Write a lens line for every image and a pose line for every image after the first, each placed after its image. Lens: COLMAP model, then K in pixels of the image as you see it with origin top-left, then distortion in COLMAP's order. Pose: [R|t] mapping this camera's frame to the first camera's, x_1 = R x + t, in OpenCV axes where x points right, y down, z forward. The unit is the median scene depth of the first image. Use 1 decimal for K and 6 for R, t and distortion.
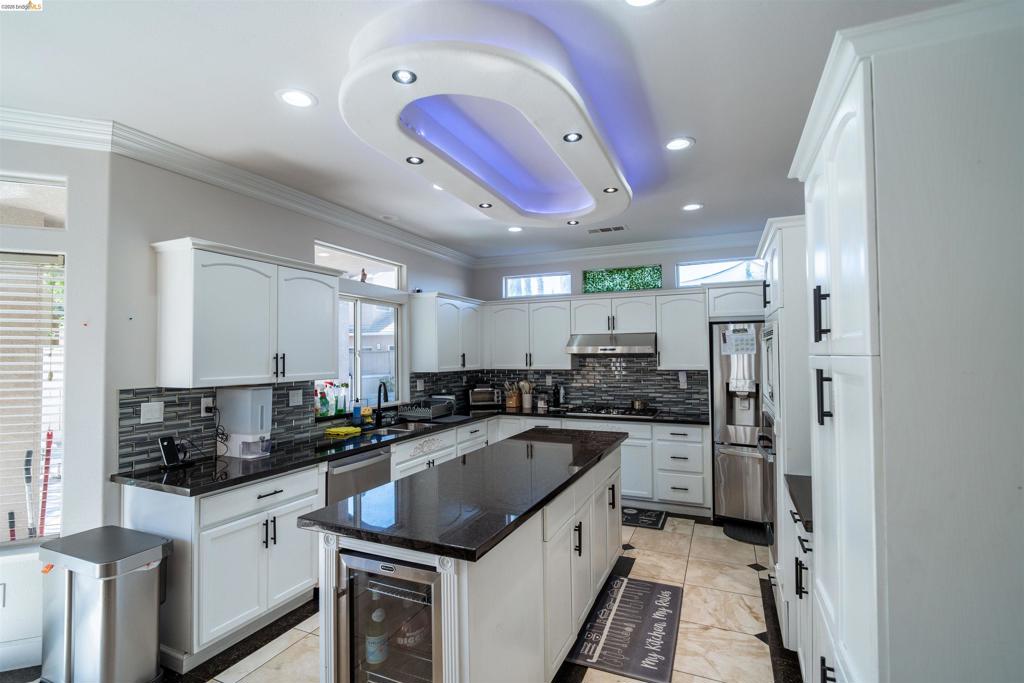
lens RADIAL K [[476.9, 0, 513.7], [0, 476.9, 341.4], [0, 0, 1]] dist [0.004290, -0.001120]
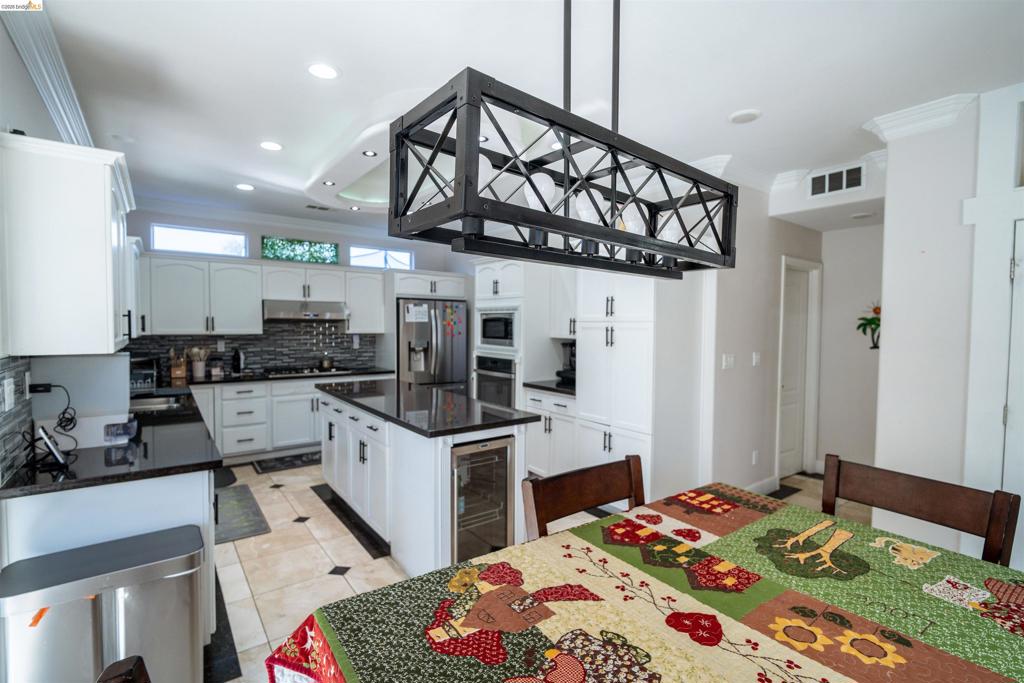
lens RADIAL K [[476.9, 0, 515.6], [0, 476.9, 343.0], [0, 0, 1]] dist [0.004290, -0.001120]
pose [[0.491504, -0.021969, 0.870598, -0.639376], [-0.036713, 0.998270, 0.045918, 0.015329], [-0.870101, -0.054531, 0.489847, 0.046435]]
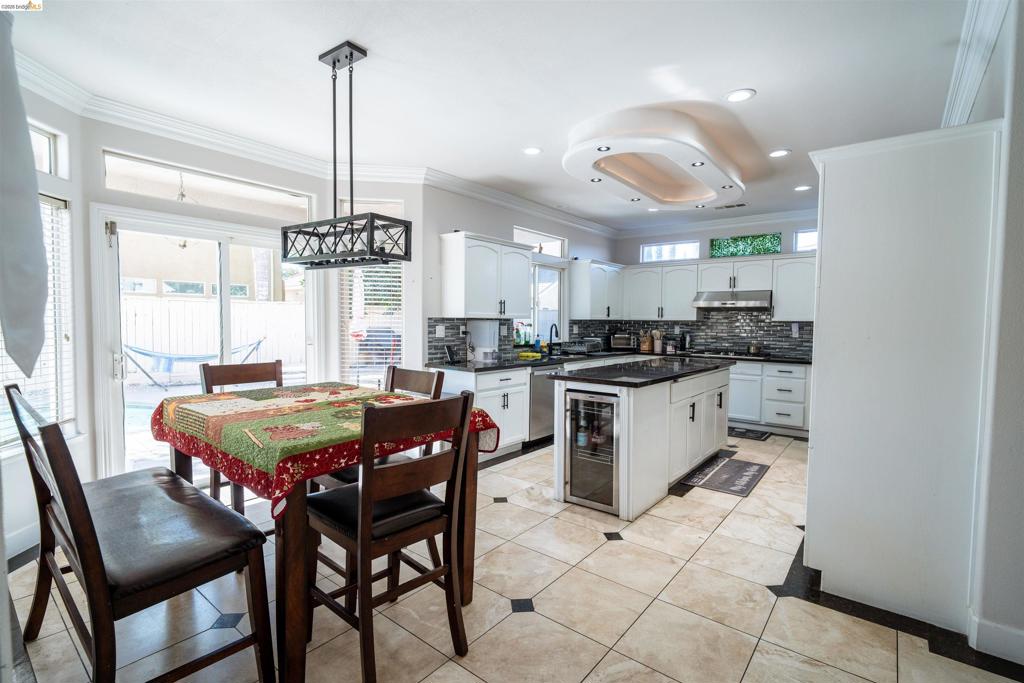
lens RADIAL K [[476.9, 0, 514.0], [0, 476.9, 344.7], [0, 0, 1]] dist [0.004290, -0.001120]
pose [[0.967041, 0.030295, -0.252813, -0.028711], [-0.009820, 0.996595, 0.081862, 0.032184], [0.254432, -0.076682, 0.964046, -0.414522]]
